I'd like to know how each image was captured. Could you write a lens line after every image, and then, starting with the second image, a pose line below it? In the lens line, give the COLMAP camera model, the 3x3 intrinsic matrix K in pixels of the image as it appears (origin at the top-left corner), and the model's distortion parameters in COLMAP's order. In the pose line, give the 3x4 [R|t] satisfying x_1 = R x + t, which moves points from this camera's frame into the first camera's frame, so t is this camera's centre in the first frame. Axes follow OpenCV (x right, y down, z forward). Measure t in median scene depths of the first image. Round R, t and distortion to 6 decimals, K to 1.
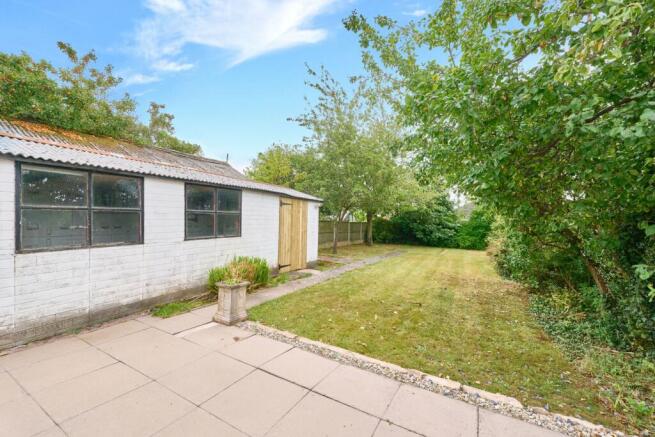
lens RADIAL K [[268.4, 0, 325.2], [0, 268.4, 221.7], [0, 0, 1]] dist [0.002454, -0.000406]
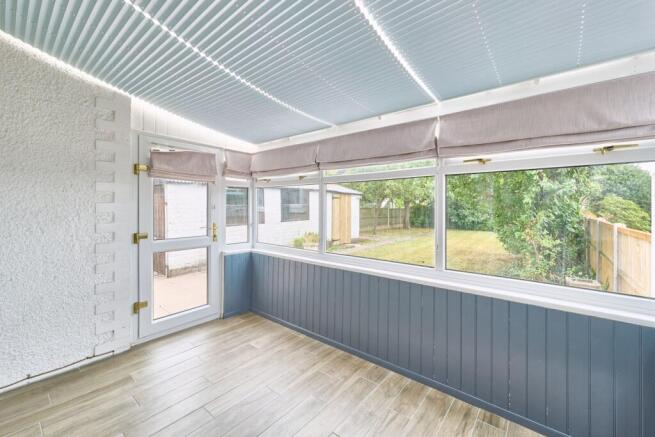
lens RADIAL K [[268.4, 0, 327.9], [0, 268.4, 217.8], [0, 0, 1]] dist [0.002454, -0.000406]
pose [[0.987568, -0.012564, -0.156688, 0.019348], [0.018093, 0.999261, 0.033907, -0.004098], [0.156146, -0.036320, 0.987066, -0.236715]]
